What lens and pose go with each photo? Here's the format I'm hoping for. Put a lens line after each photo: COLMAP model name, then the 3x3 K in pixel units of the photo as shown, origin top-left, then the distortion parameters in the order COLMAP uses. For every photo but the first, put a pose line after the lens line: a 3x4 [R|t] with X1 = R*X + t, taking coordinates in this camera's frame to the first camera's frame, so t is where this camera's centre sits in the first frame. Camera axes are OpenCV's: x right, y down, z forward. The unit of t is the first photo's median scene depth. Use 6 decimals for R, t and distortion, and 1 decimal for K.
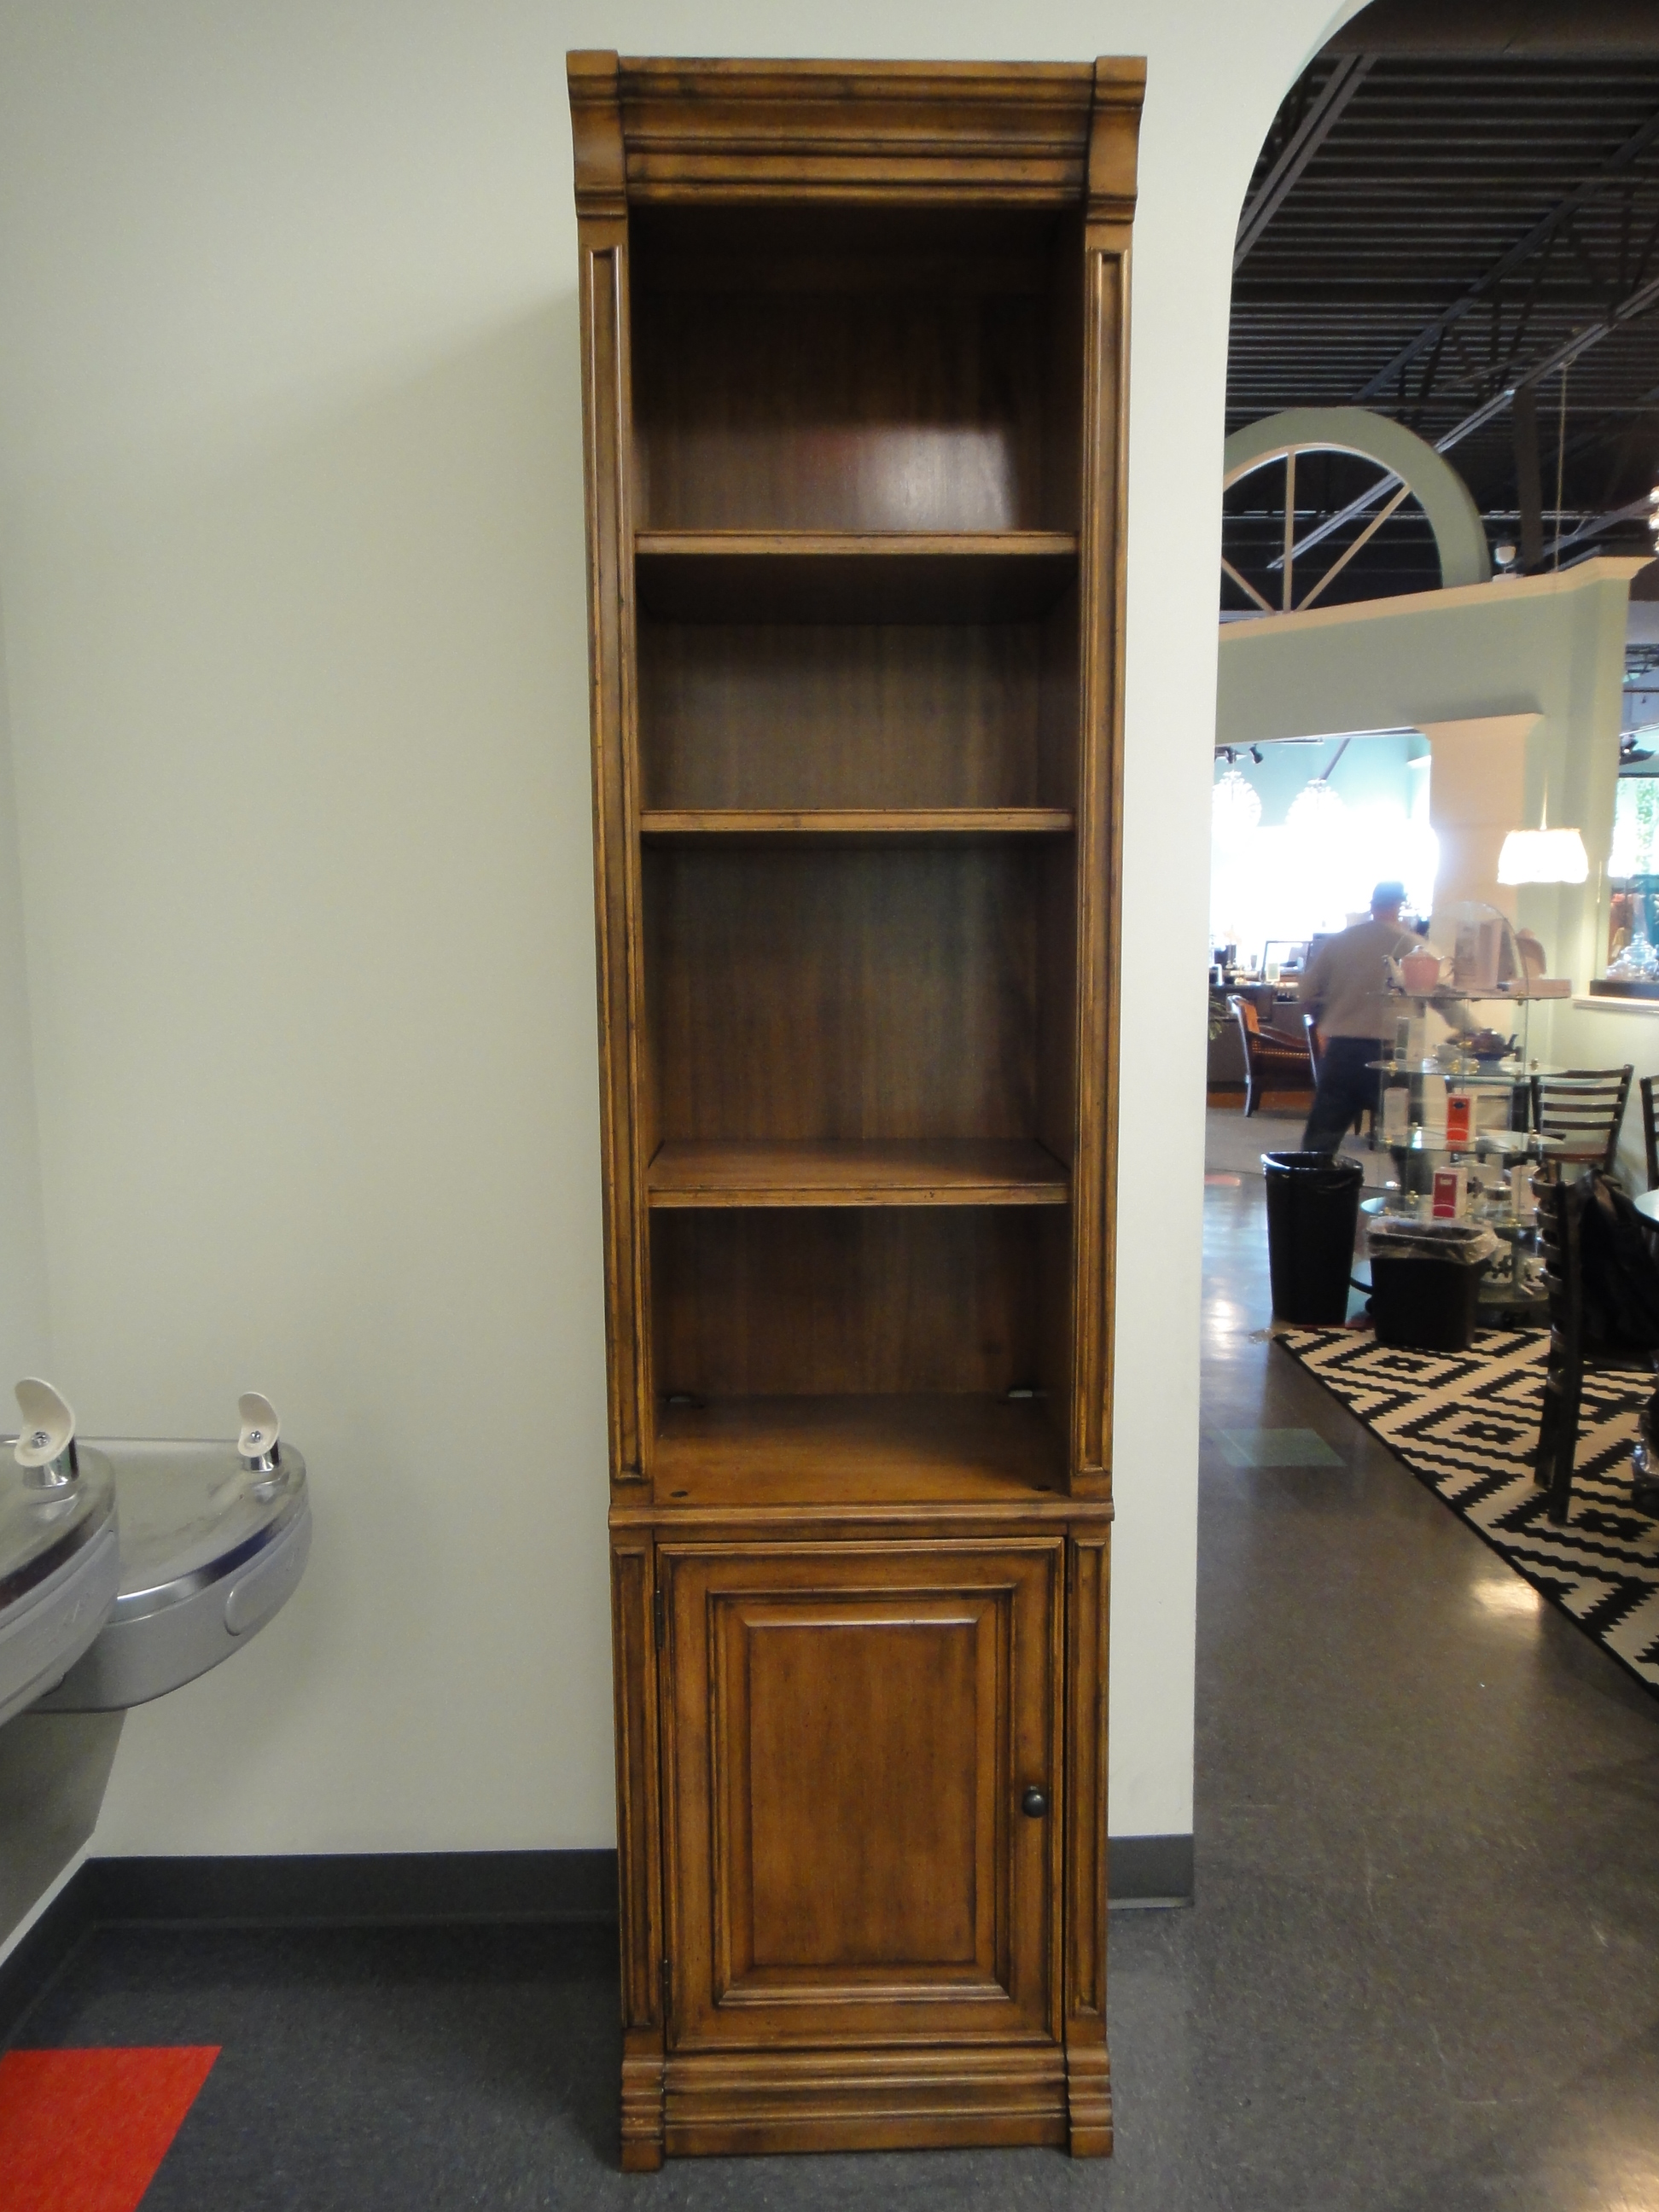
lens RADIAL K [[1581.6, 0, 842.9], [0, 1581.6, 1112.3], [0, 0, 1]] dist [0.004214, 0.002964]
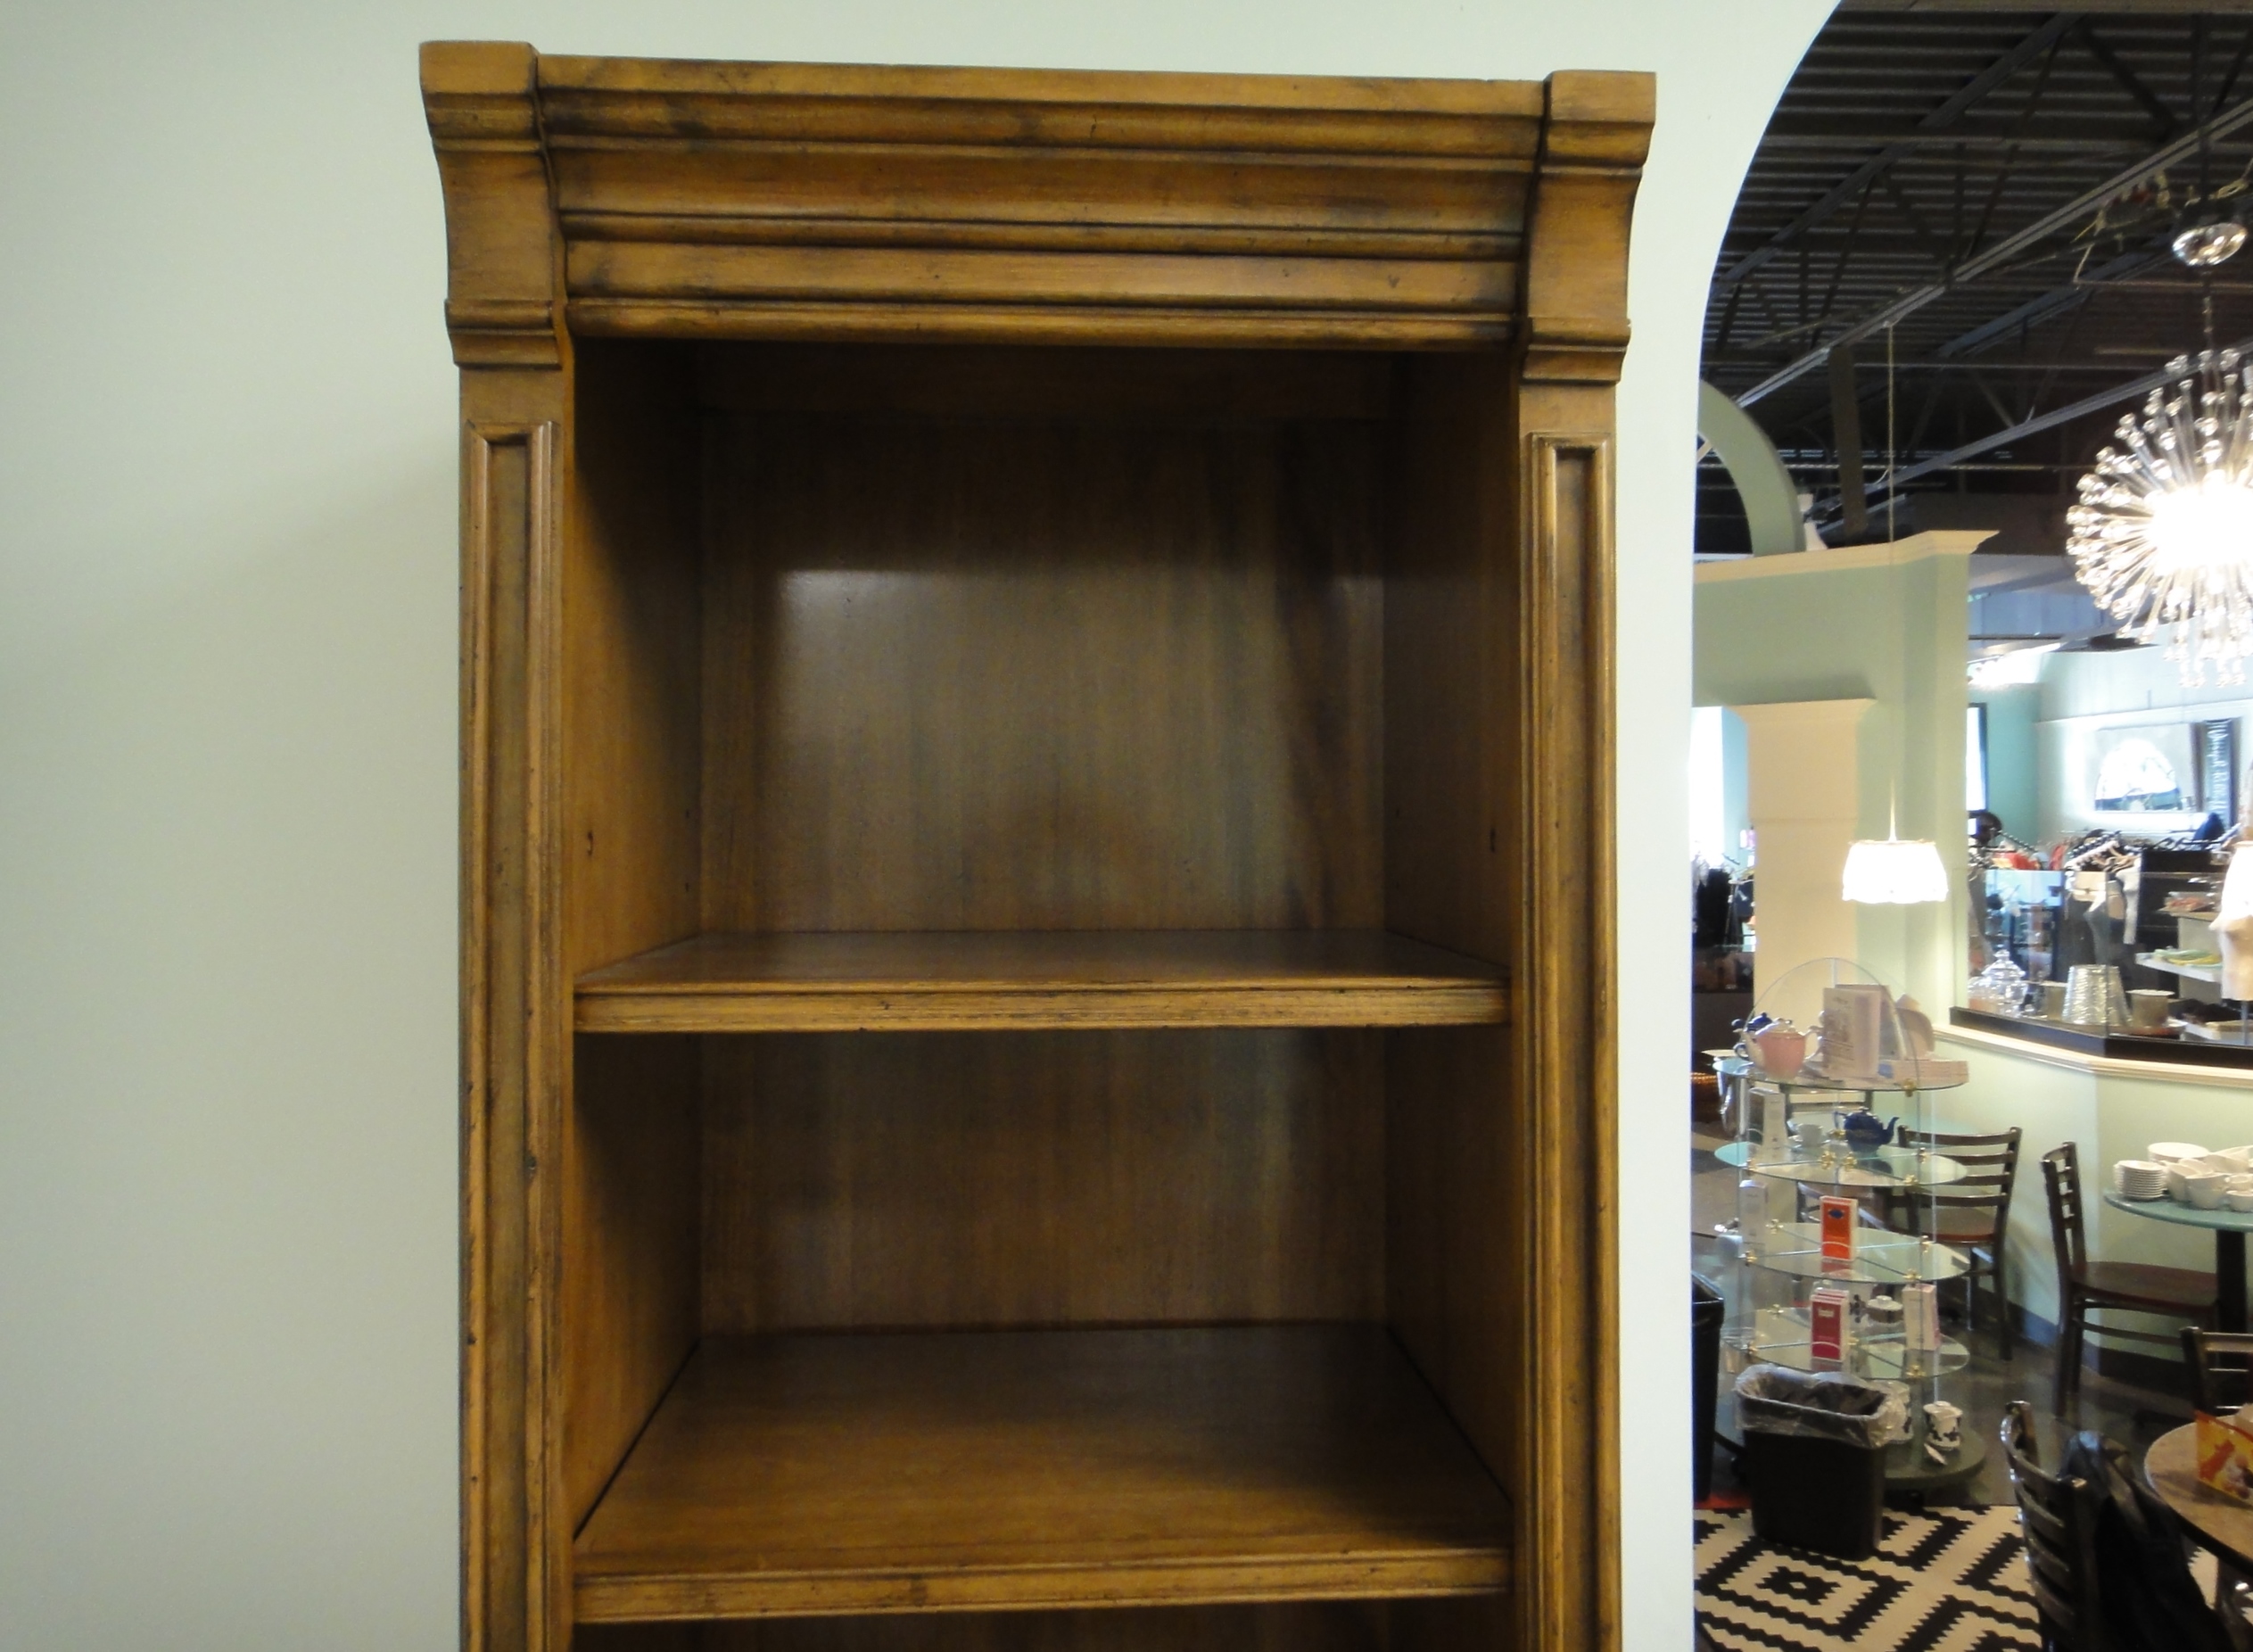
lens RADIAL K [[1660.9, 0, 1130.8], [0, 1660.9, 800.6], [0, 0, 1]] dist [0.013442, -0.006516]
pose [[0.999580, 0.003485, 0.028781, 0.017120], [0.000240, 0.991720, -0.128419, -0.327206], [-0.028990, 0.128372, 0.991302, 0.455483]]
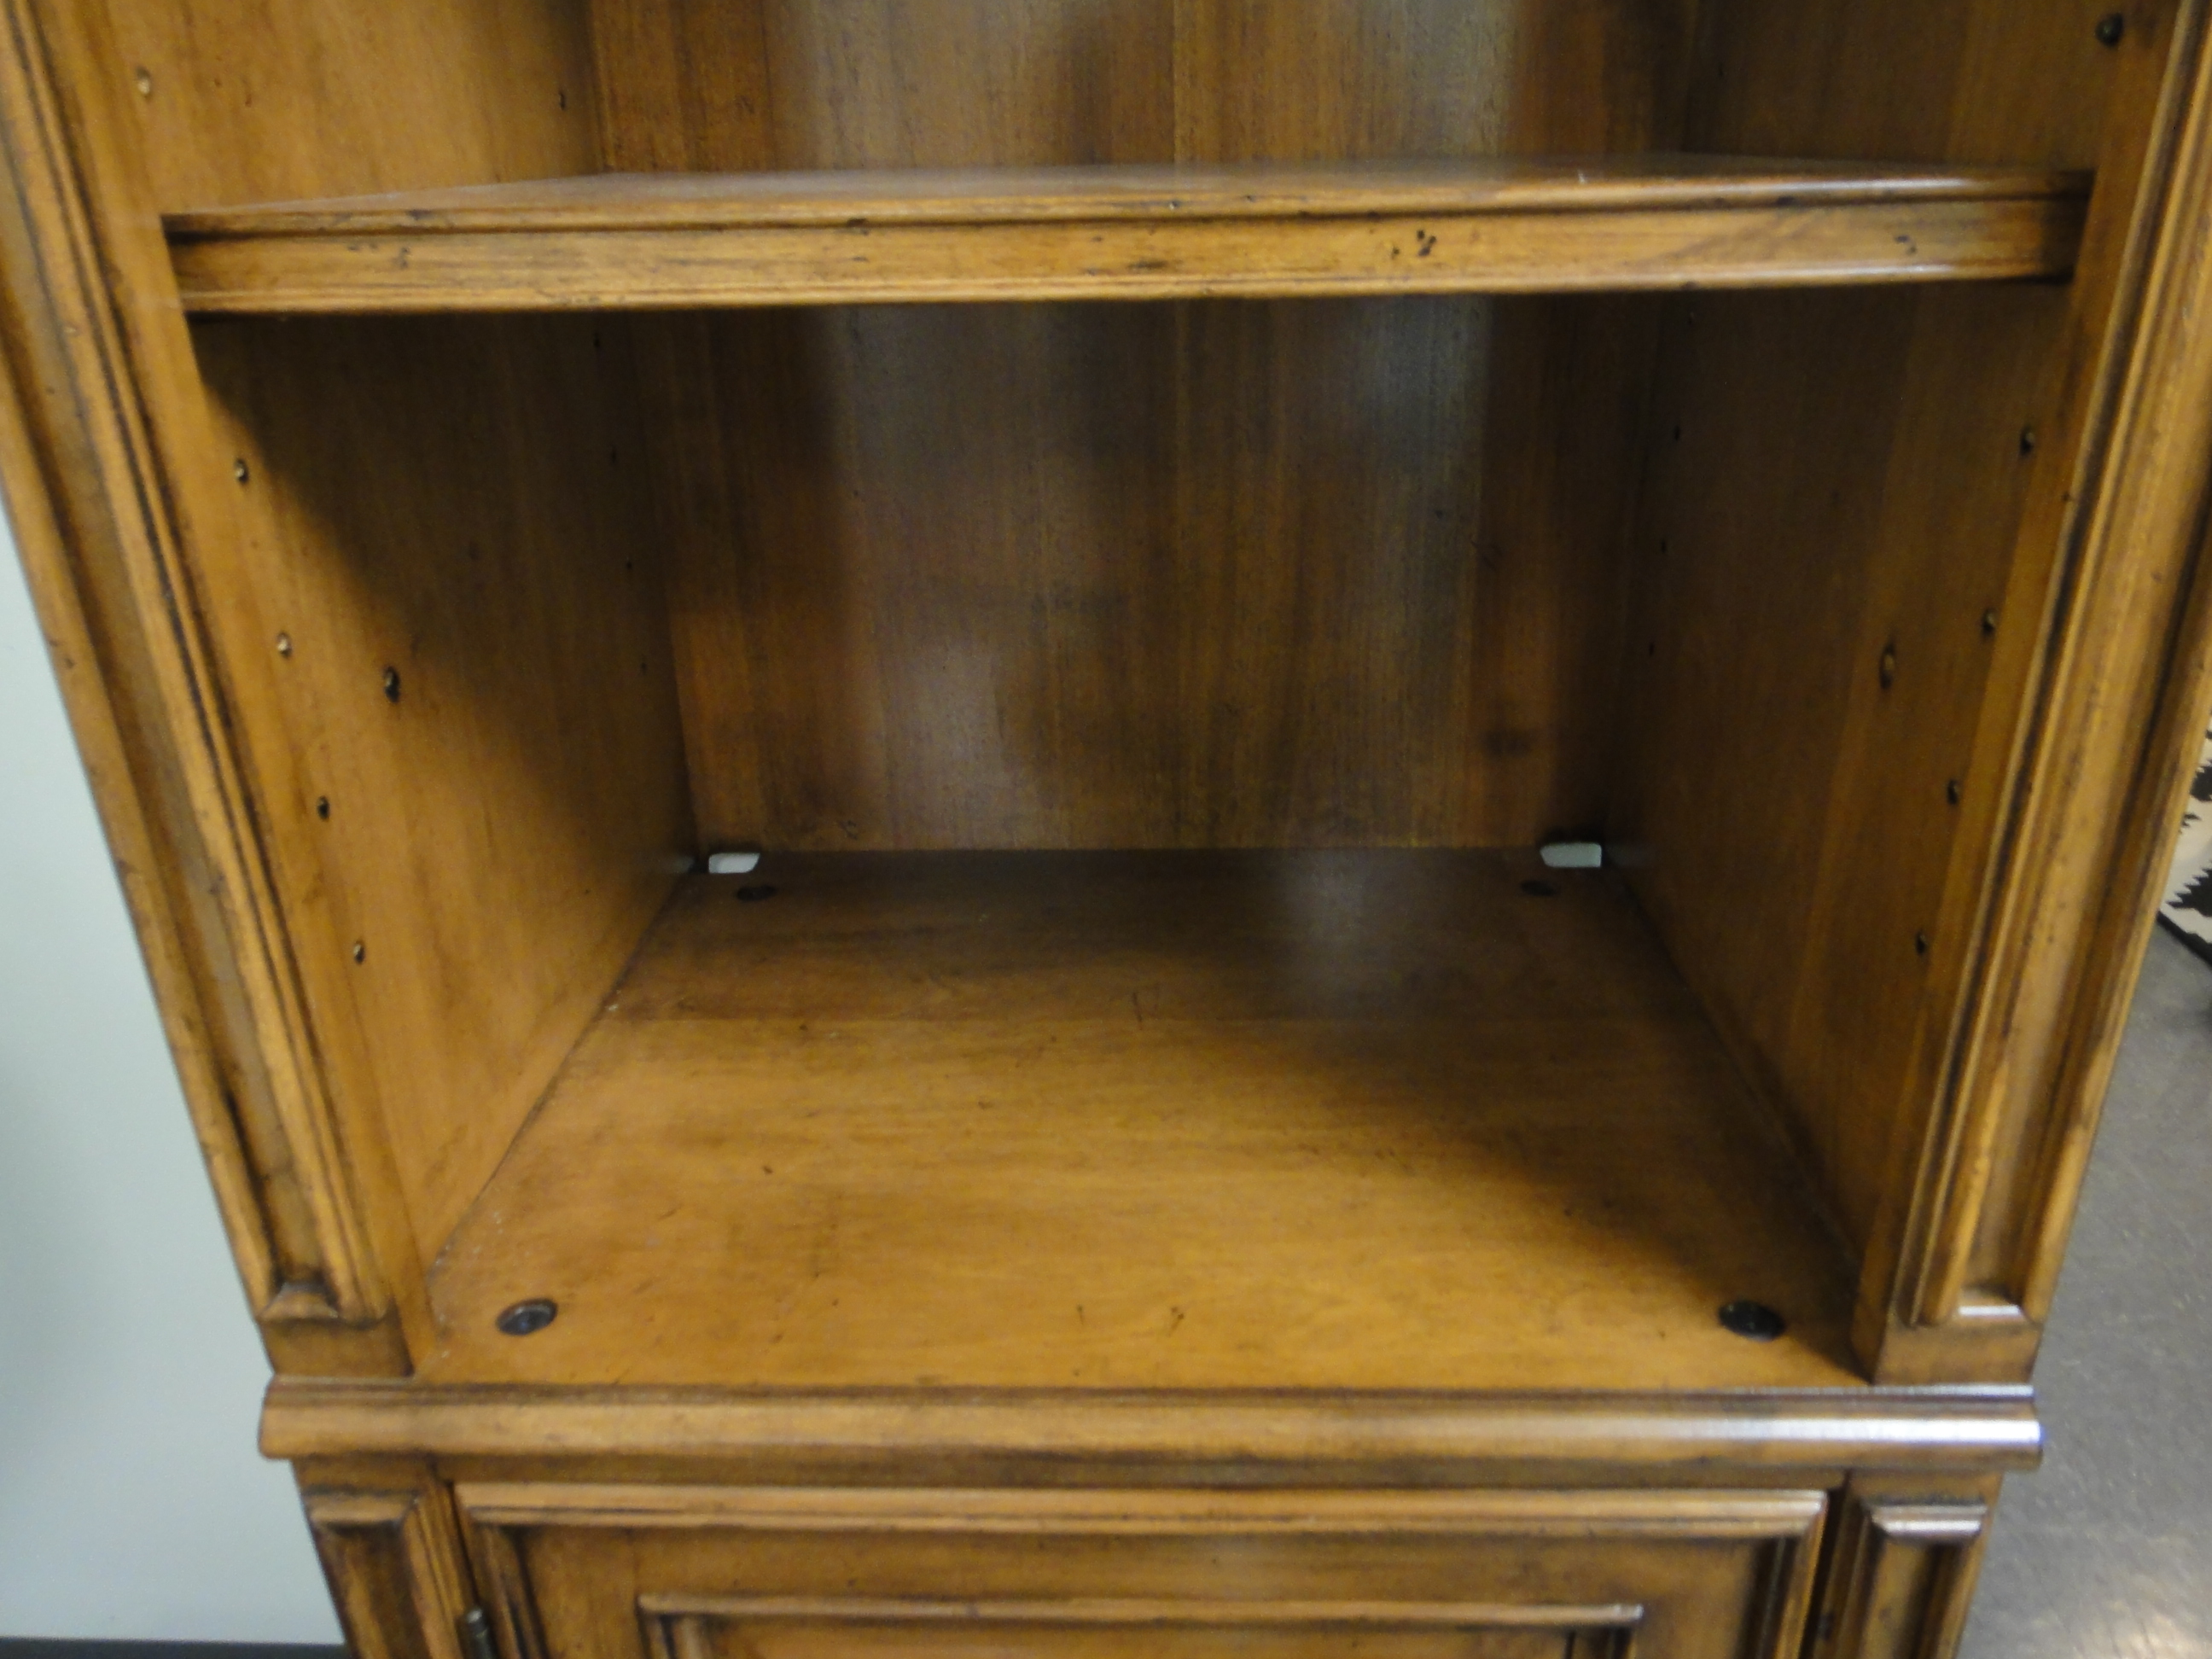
lens RADIAL K [[1567.9, 0, 1106.0], [0, 1567.9, 829.5], [0, 0, 1]] dist [0.012803, 0.002897]
pose [[0.997624, 0.010242, -0.068126, 0.025600], [0.010081, 0.956540, 0.291428, 0.064984], [0.068150, -0.291422, 0.954164, 0.735679]]
